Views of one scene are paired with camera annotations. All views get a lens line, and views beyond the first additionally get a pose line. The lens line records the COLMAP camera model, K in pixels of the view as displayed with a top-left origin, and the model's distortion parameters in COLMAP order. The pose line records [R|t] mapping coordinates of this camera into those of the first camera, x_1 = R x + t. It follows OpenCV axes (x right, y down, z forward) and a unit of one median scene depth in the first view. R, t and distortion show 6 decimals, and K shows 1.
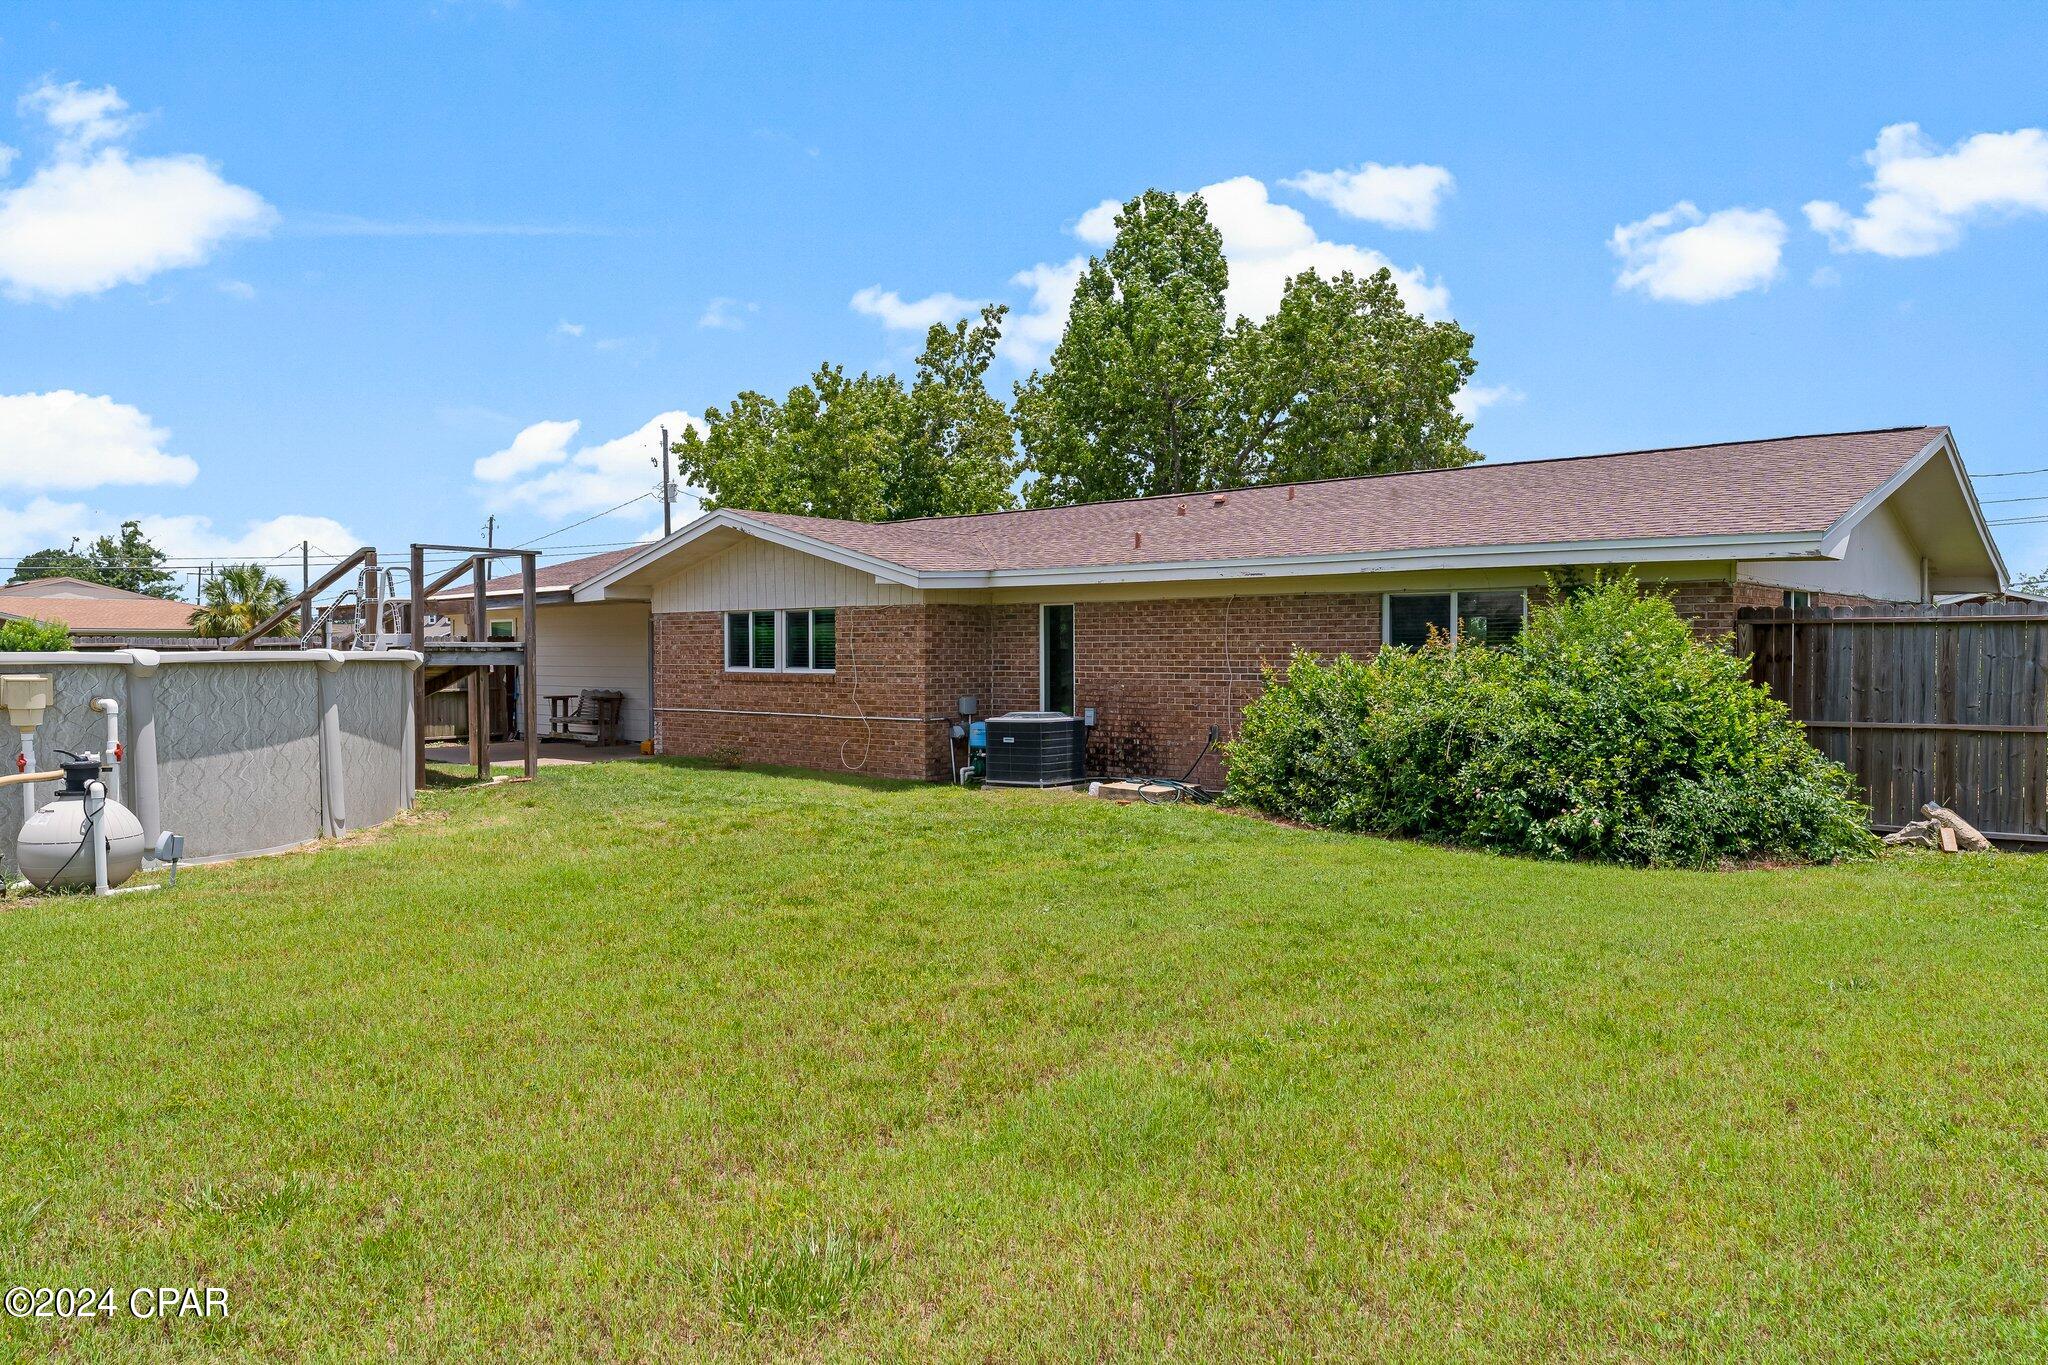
lens RADIAL K [[1372.8, 0, 1019.8], [0, 1372.8, 658.7], [0, 0, 1]] dist [-0.044828, 0.001101]
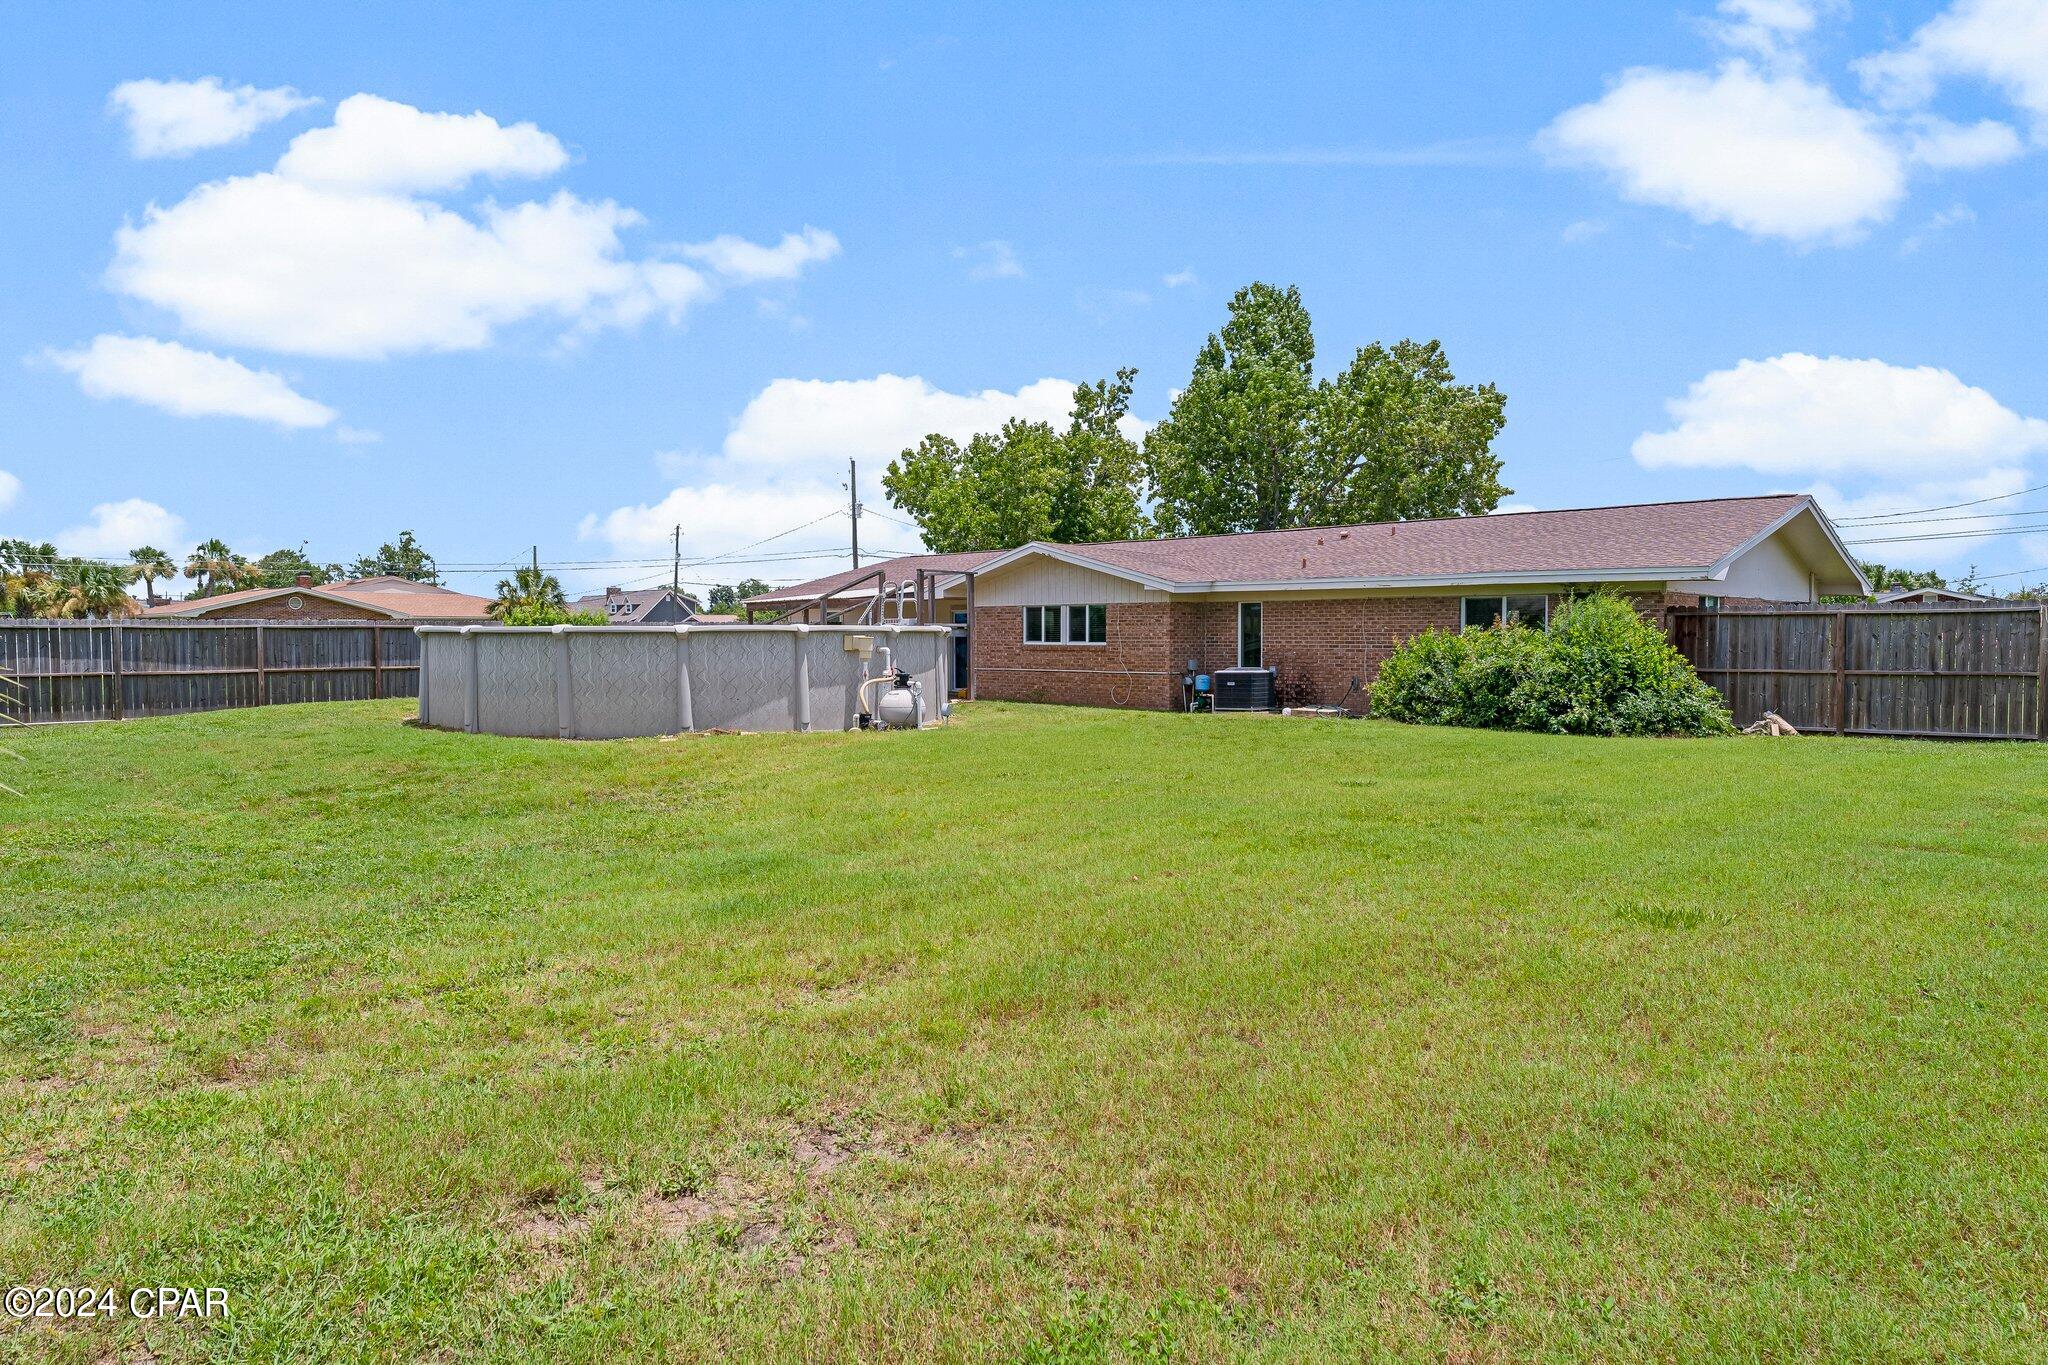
lens RADIAL K [[1220.3, 0, 1024.0], [0, 1220.3, 682.5], [0, 0, 1]] dist [-0.000304, -0.075783]
pose [[0.999034, 0.004883, -0.043663, -0.175422], [-0.003565, 0.999537, 0.030203, 0.012374], [0.043790, -0.030018, 0.998590, -0.447562]]
